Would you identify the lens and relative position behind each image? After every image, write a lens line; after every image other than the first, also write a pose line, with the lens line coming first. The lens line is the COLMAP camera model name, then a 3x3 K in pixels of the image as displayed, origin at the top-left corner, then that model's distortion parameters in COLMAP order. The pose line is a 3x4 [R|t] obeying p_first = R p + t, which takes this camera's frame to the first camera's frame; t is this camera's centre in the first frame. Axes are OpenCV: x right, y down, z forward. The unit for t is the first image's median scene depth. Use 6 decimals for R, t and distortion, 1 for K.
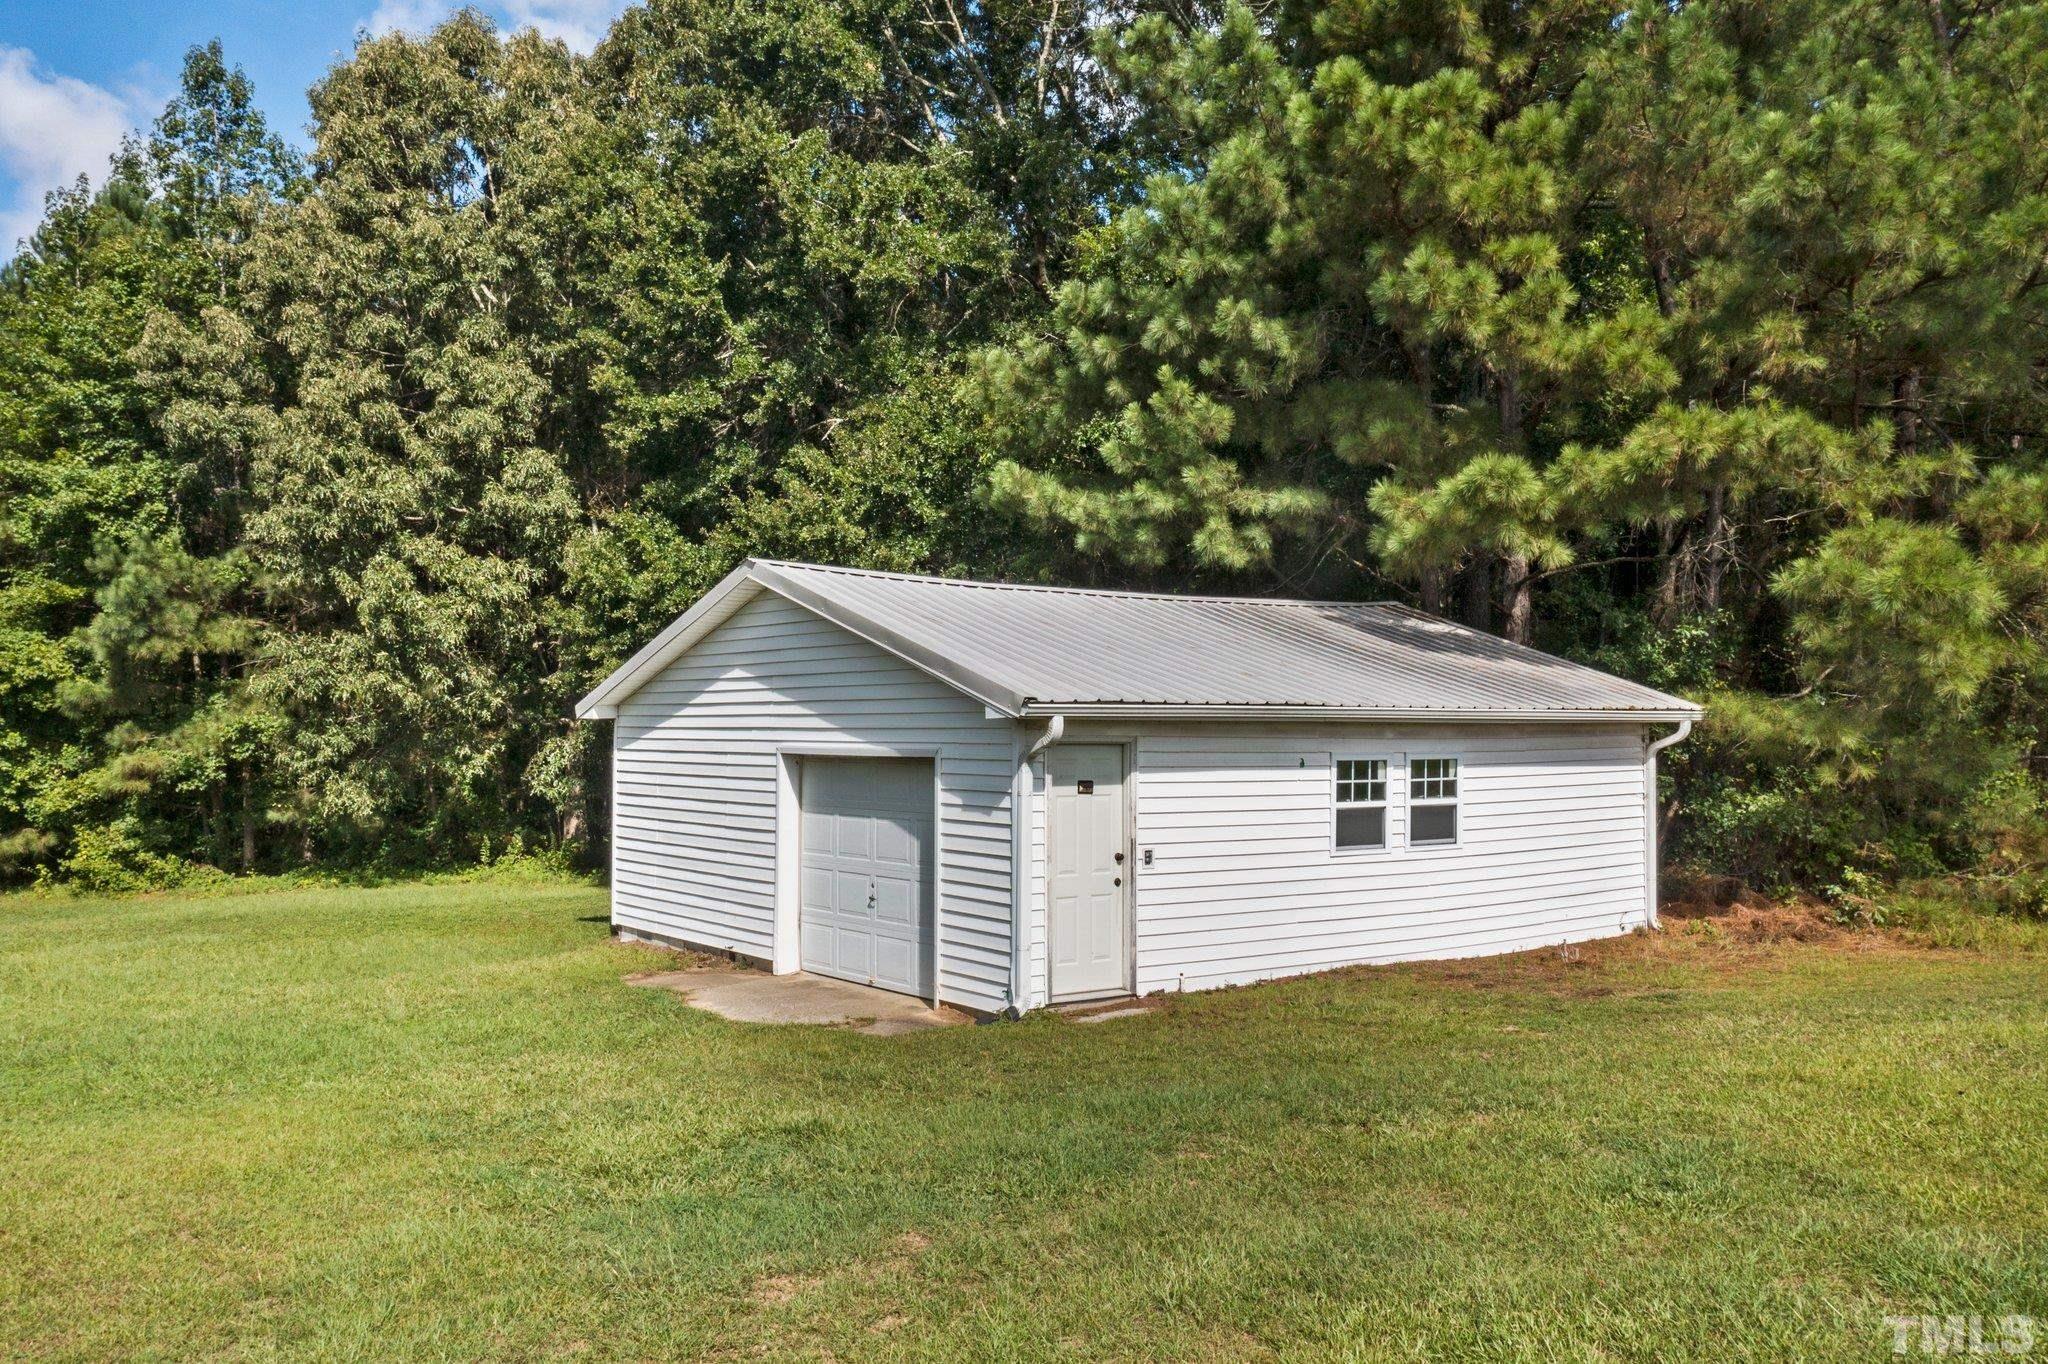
lens RADIAL K [[1653.0, 0, 1000.9], [0, 1653.0, 717.0], [0, 0, 1]] dist [-0.006193, -0.005248]
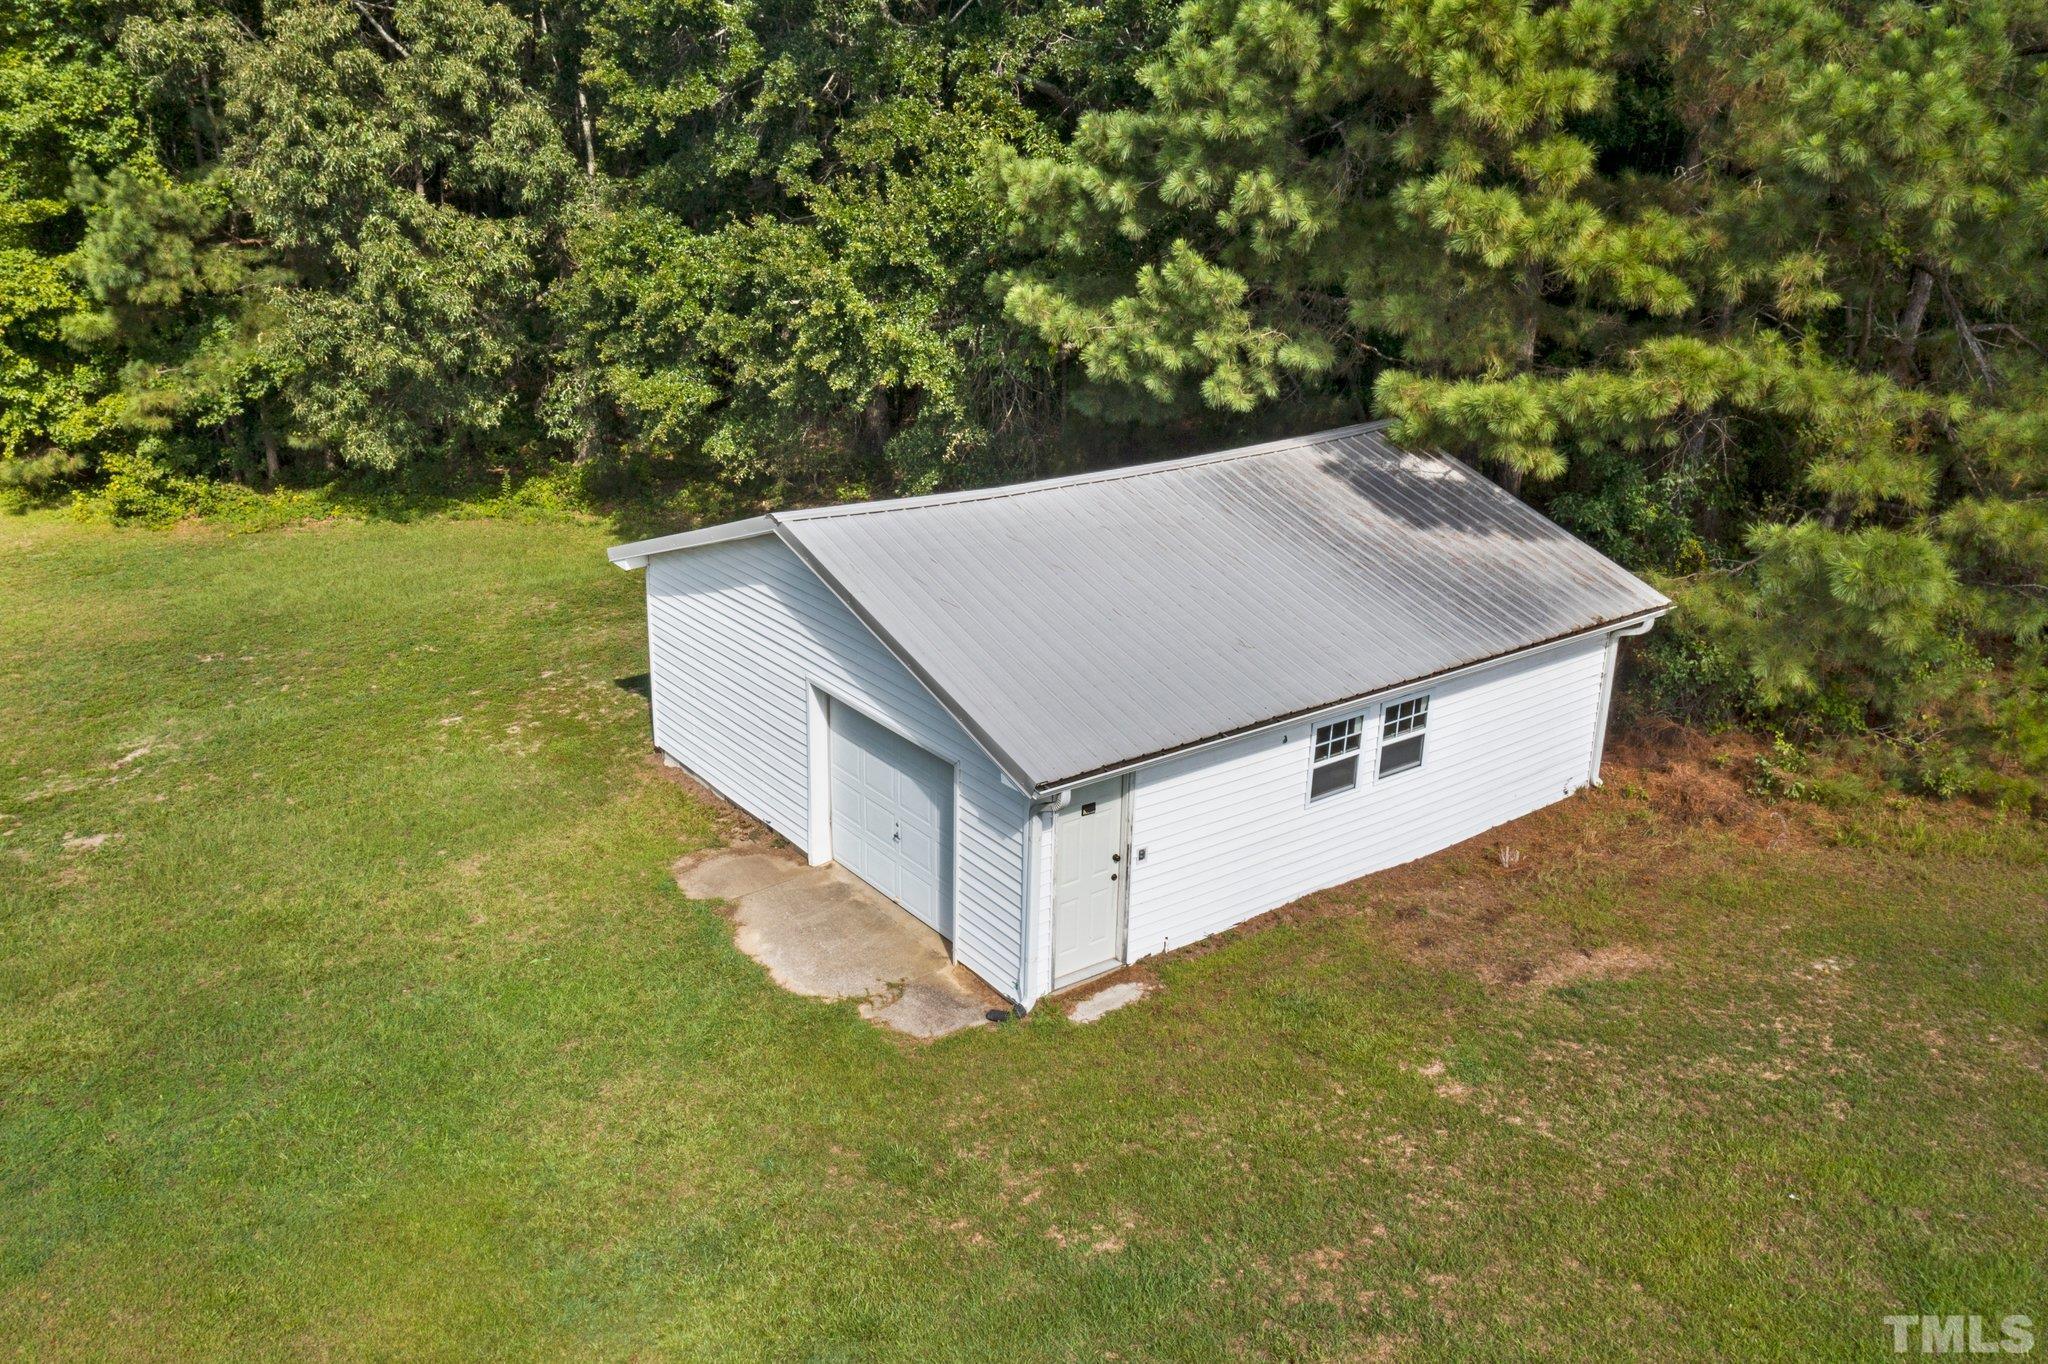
lens RADIAL K [[1647.8, 0, 1008.4], [0, 1647.8, 680.9], [0, 0, 1]] dist [-0.007399, -0.005256]
pose [[0.999926, 0.009623, 0.007431, -0.006187], [-0.011635, 0.934762, 0.355085, -0.216913], [-0.003529, -0.355145, 0.934804, -0.008224]]
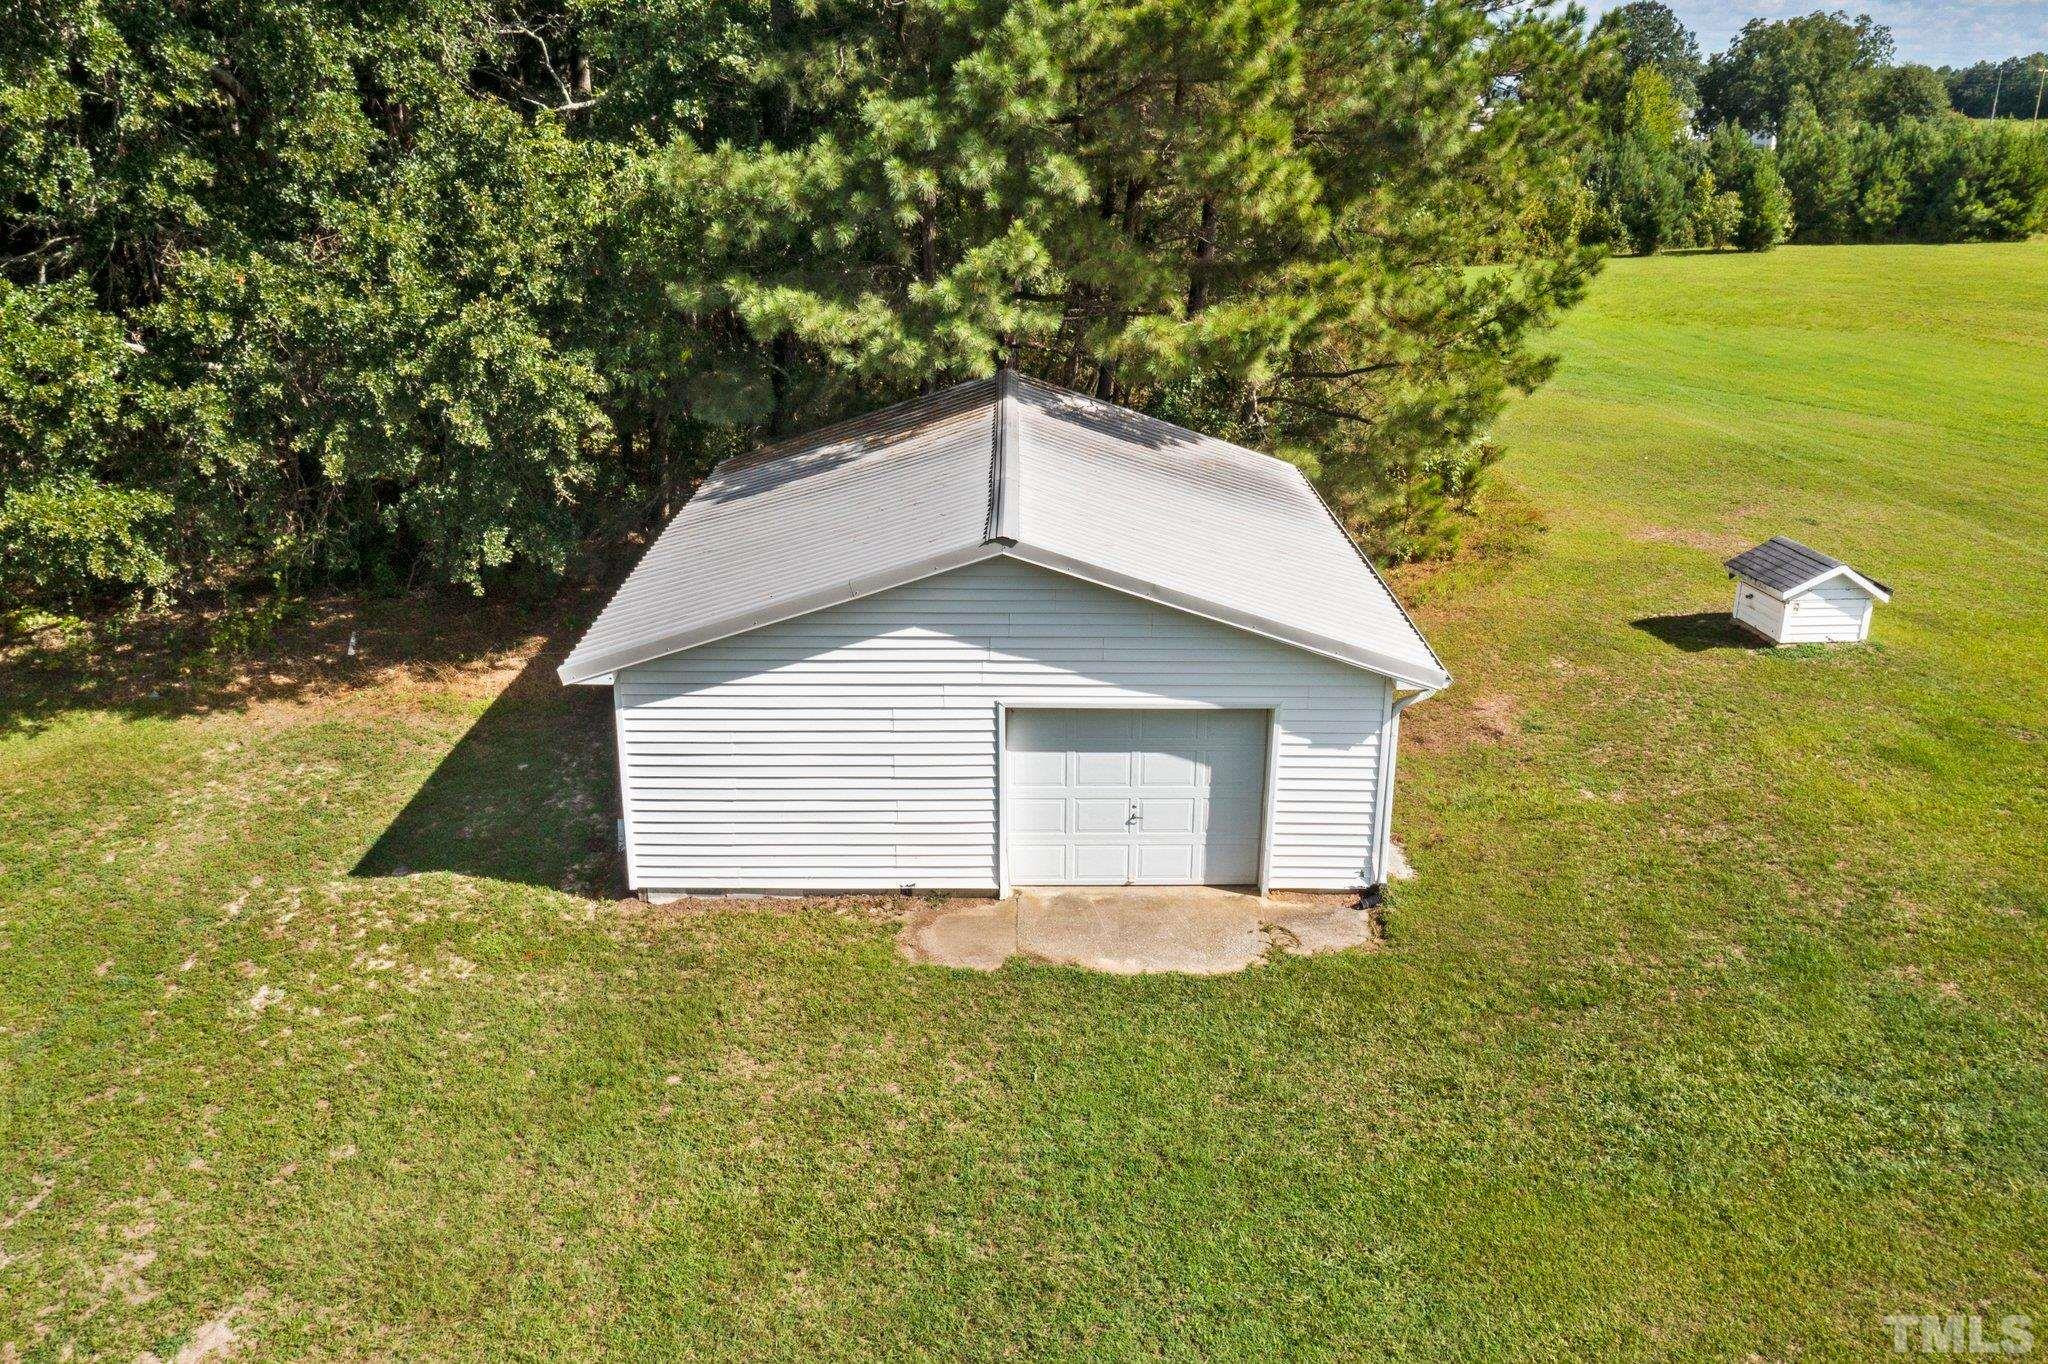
lens RADIAL K [[1647.8, 0, 1008.4], [0, 1647.8, 680.9], [0, 0, 1]] dist [-0.007399, -0.005256]
pose [[0.582888, -0.277147, 0.763826, -0.541062], [-0.014871, 0.936237, 0.351053, -0.210431], [-0.812416, -0.215984, 0.541600, 0.262344]]
